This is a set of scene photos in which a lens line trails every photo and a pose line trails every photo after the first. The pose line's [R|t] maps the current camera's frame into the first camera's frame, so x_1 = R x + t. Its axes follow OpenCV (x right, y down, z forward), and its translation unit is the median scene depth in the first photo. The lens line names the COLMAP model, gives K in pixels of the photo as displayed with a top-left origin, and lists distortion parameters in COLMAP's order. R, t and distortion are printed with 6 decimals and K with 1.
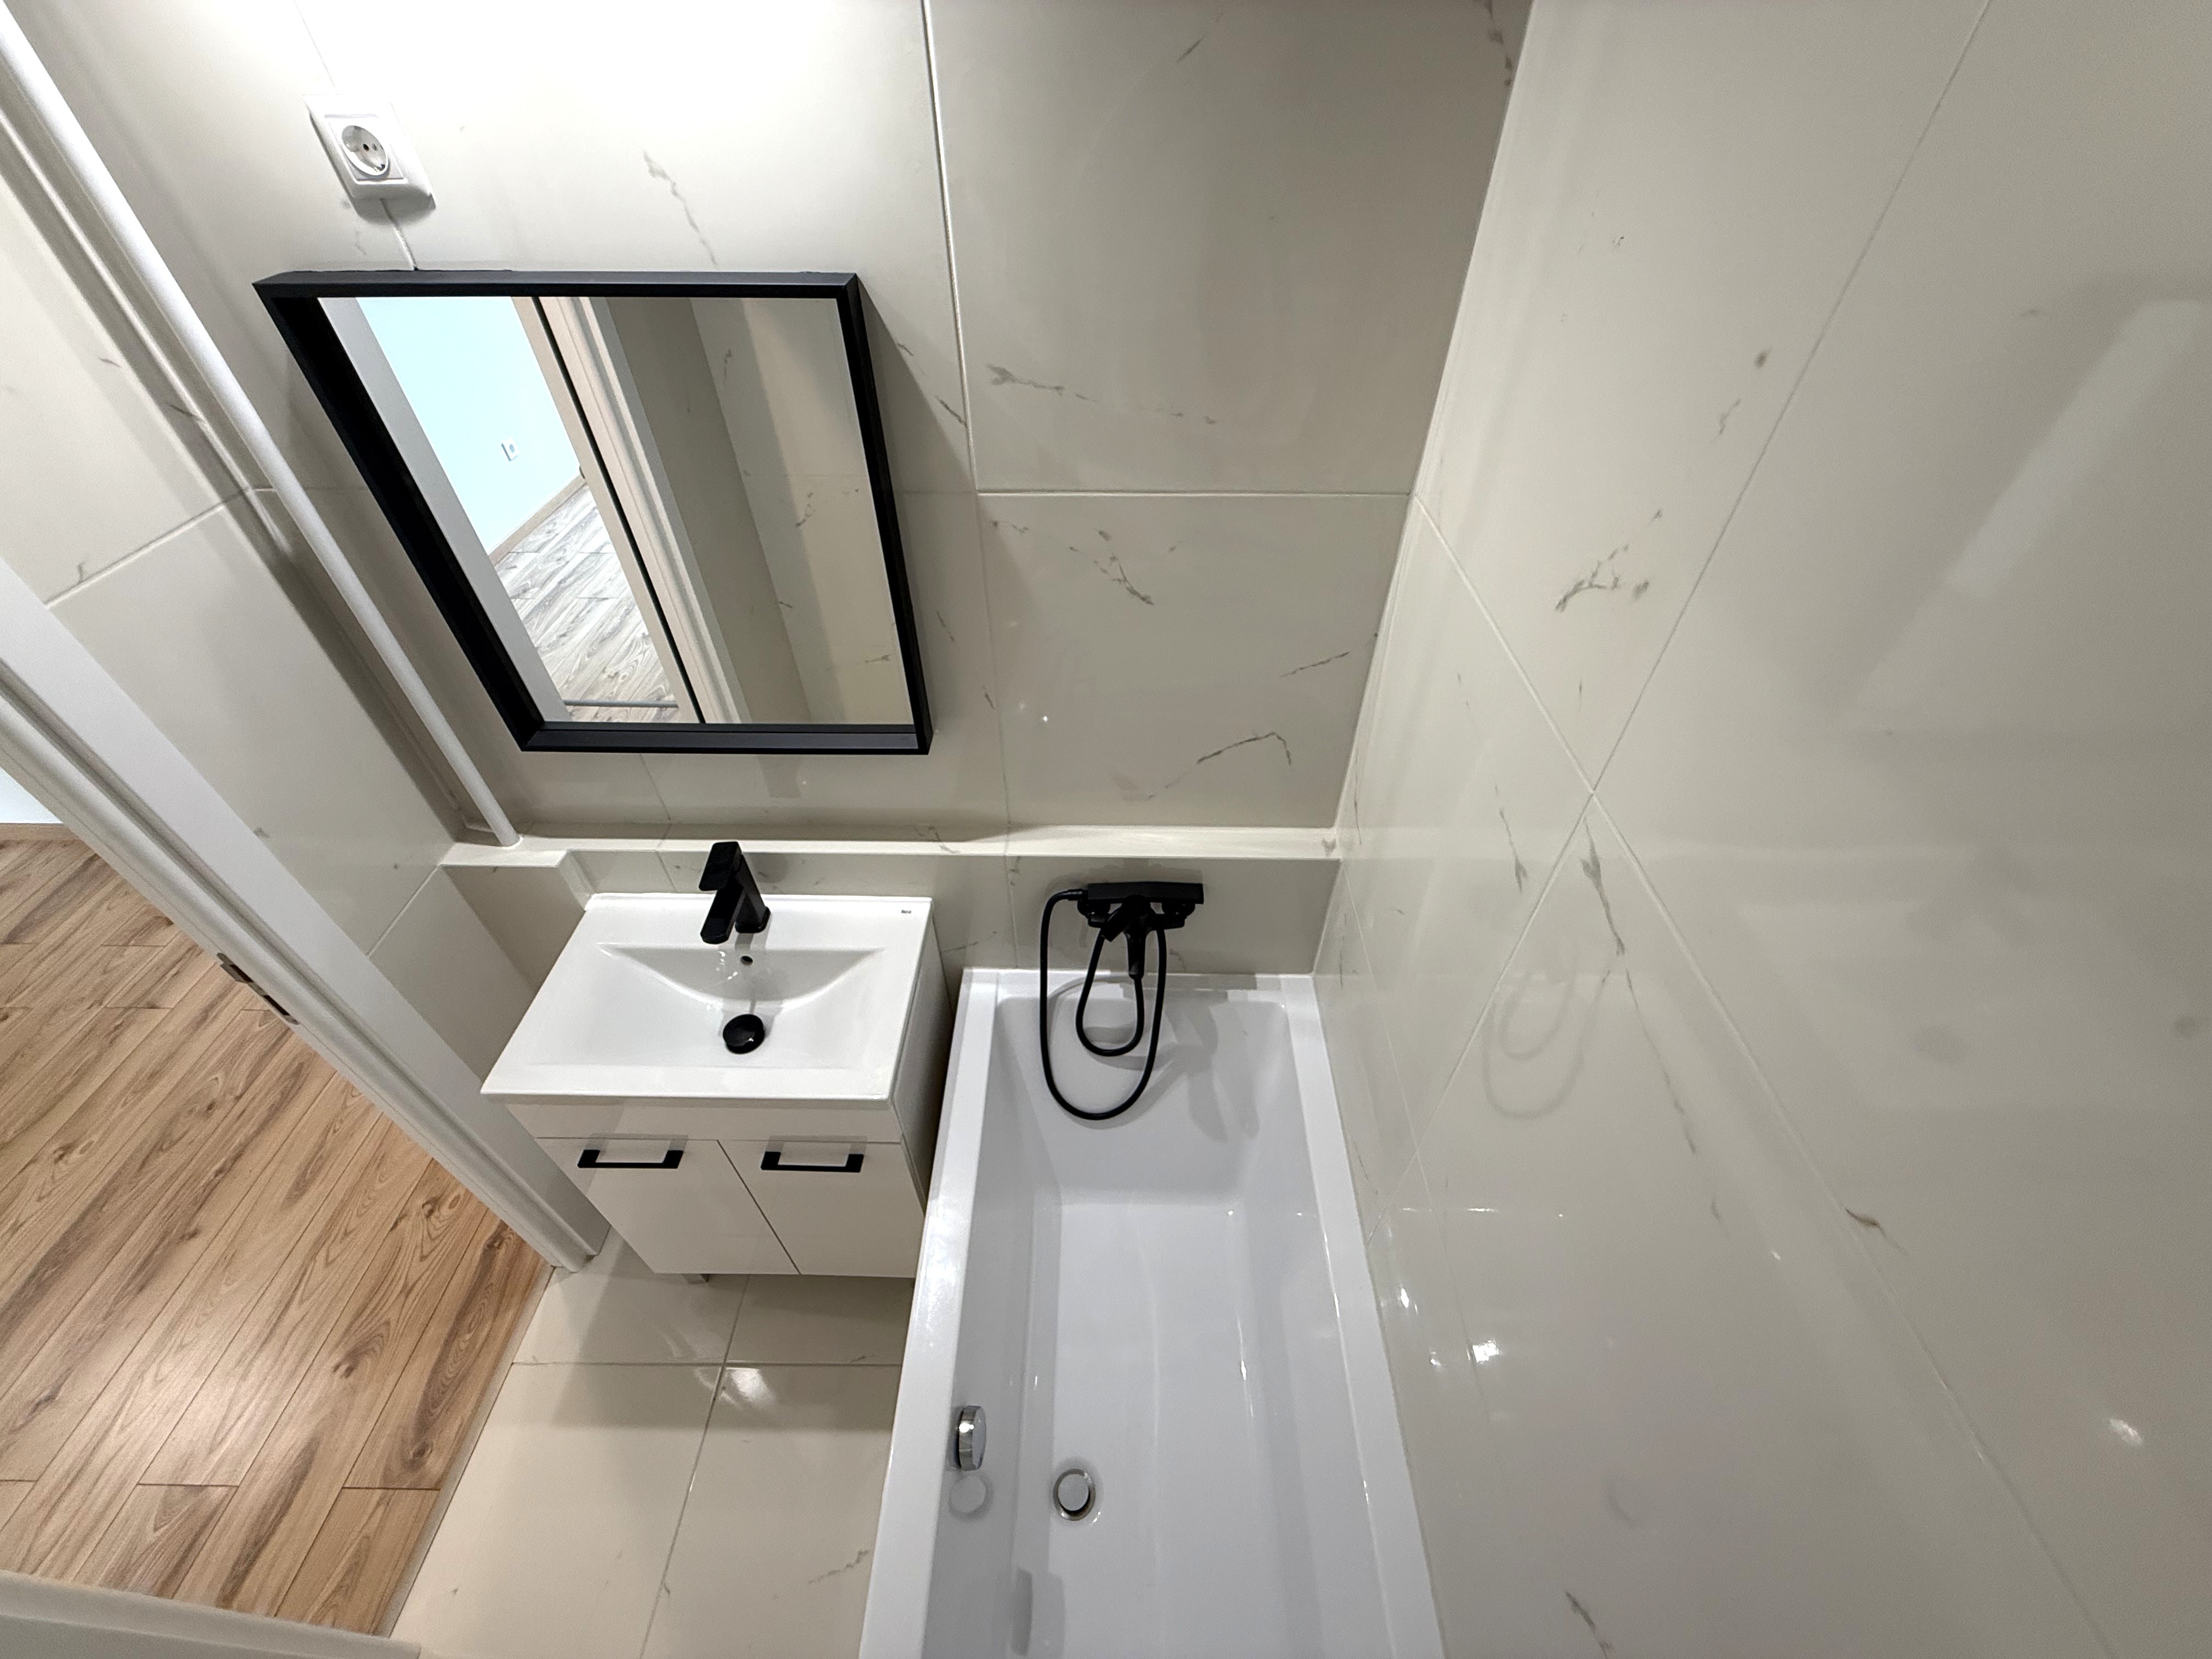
lens RADIAL K [[877.8, 0, 1106.0], [0, 877.8, 829.5], [0, 0, 1]] dist [0.002783, 0.000157]
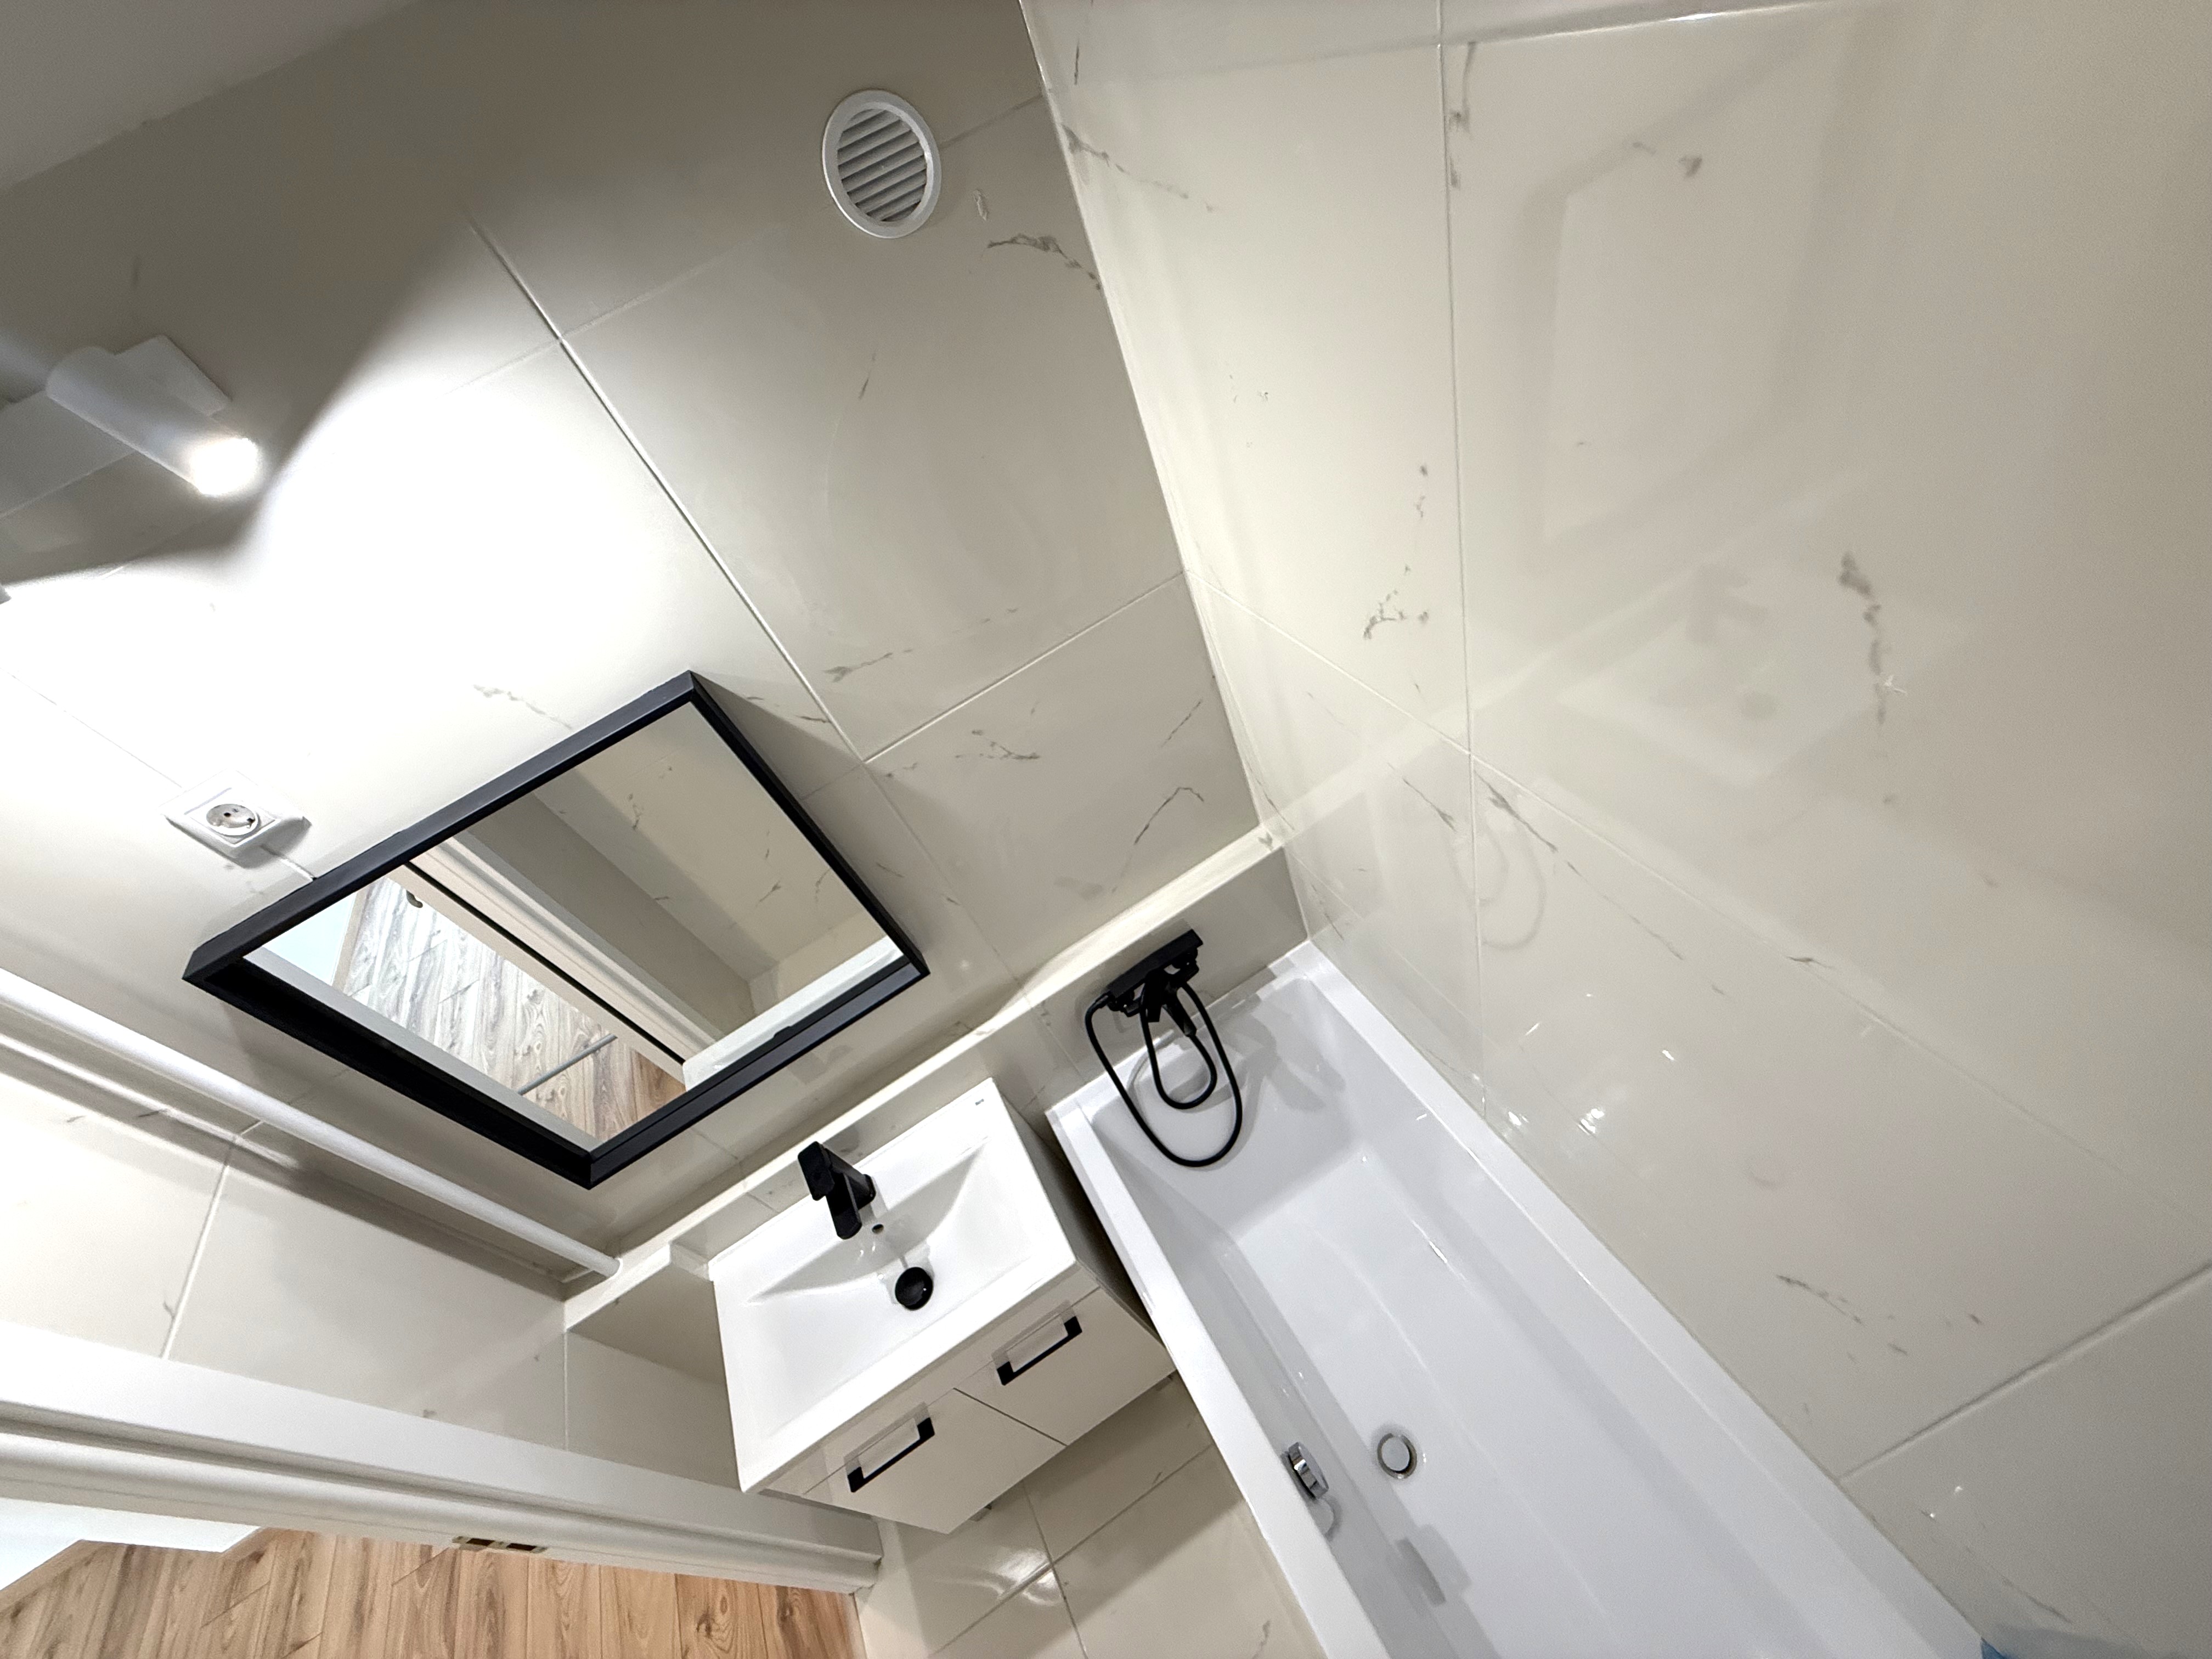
lens RADIAL K [[877.8, 0, 1106.0], [0, 877.8, 829.5], [0, 0, 1]] dist [0.002783, 0.000157]
pose [[0.834594, -0.535459, 0.129366, -0.059164], [0.538711, 0.842414, 0.011385, -0.117801], [-0.115076, 0.060189, 0.991532, -0.105180]]
